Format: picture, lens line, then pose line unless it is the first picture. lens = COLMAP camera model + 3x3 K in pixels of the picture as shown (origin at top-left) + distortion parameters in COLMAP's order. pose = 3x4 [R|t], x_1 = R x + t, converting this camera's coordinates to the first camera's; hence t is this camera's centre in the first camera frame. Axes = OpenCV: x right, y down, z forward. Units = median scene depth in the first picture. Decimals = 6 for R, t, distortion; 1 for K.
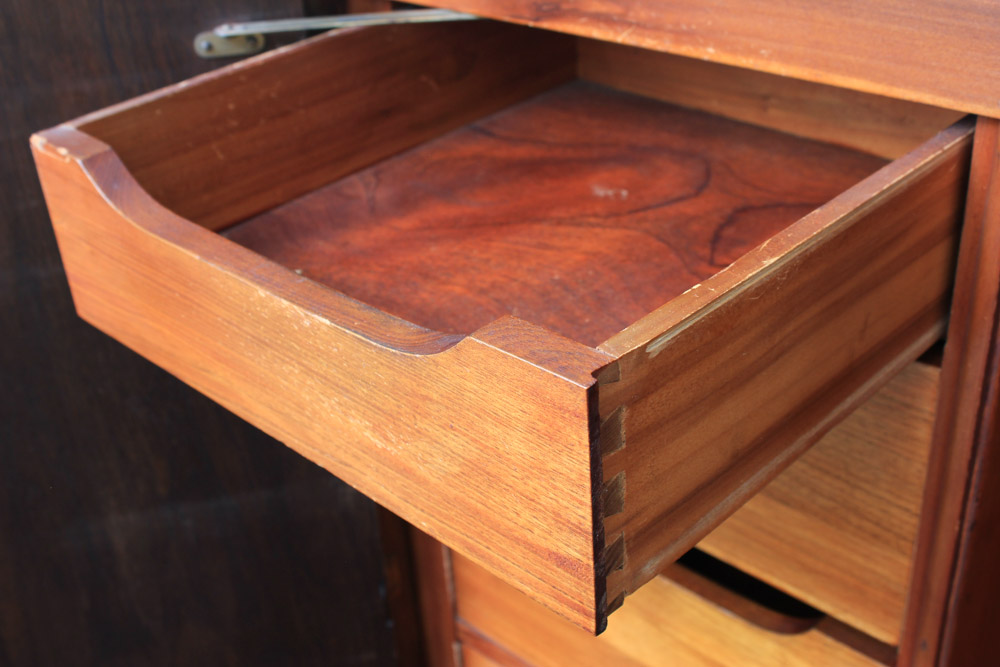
lens RADIAL K [[1236.2, 0, 500.4], [0, 1236.2, 333.5], [0, 0, 1]] dist [-0.053629, 0.000000]
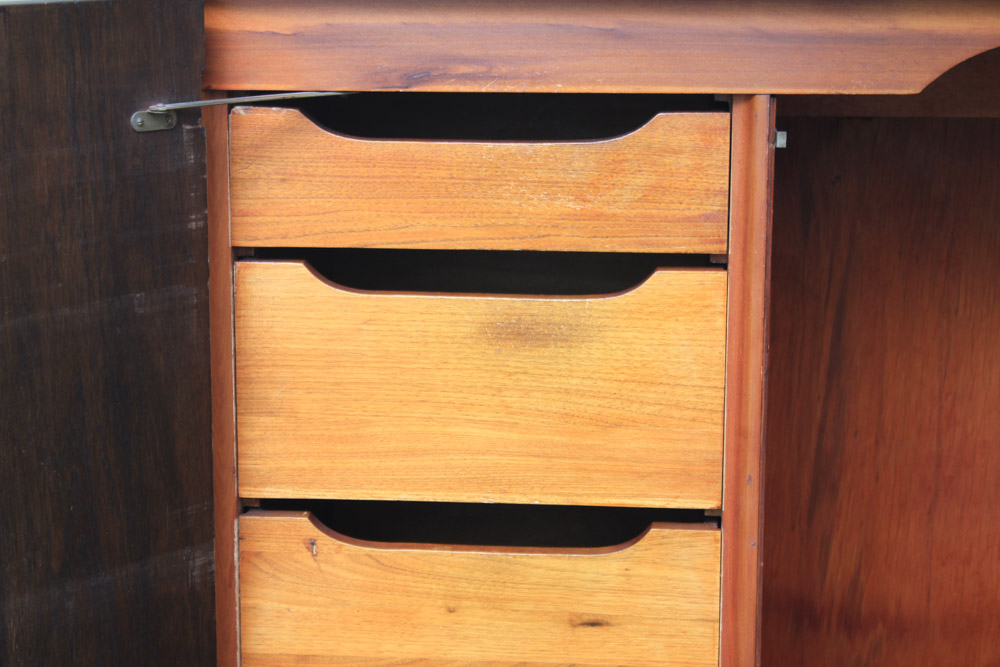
lens RADIAL K [[2362.1, 0, 531.6], [0, 2362.1, 338.2], [0, 0, 1]] dist [0.078622, 0.000000]
pose [[0.794045, -0.063036, 0.604581, -1.599570], [0.256755, 0.936307, -0.239594, 0.735700], [-0.550971, 0.345478, 0.759655, -1.075067]]
